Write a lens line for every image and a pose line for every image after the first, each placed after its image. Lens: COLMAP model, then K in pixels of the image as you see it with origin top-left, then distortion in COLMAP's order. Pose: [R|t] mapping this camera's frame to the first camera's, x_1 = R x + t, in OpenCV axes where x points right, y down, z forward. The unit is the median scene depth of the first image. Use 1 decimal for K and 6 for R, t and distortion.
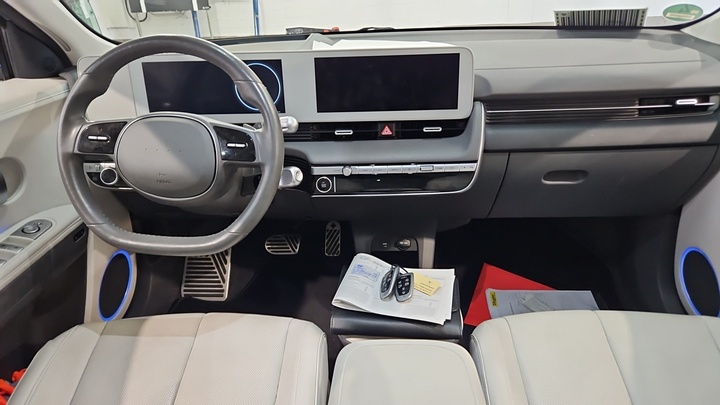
lens RADIAL K [[456.4, 0, 360.0], [0, 456.4, 202.5], [0, 0, 1]] dist [0.002622, 0.001275]
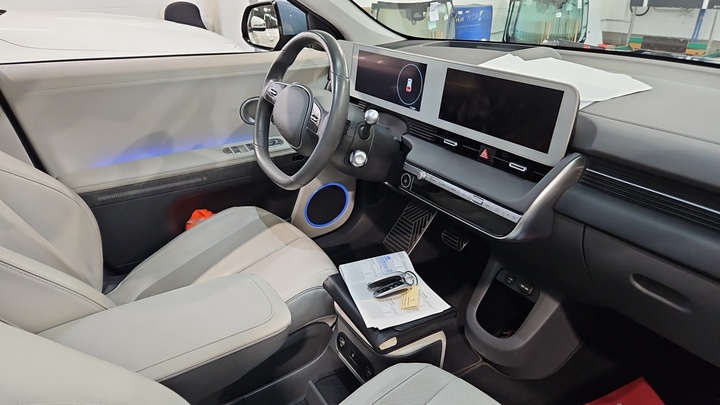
lens RADIAL K [[456.4, 0, 360.0], [0, 456.4, 202.5], [0, 0, 1]] dist [0.002622, 0.001275]
pose [[0.593091, 0.379692, -0.709984, 0.652635], [-0.368856, 0.911973, 0.179587, -0.145373], [0.715674, 0.155370, 0.680934, 0.175711]]
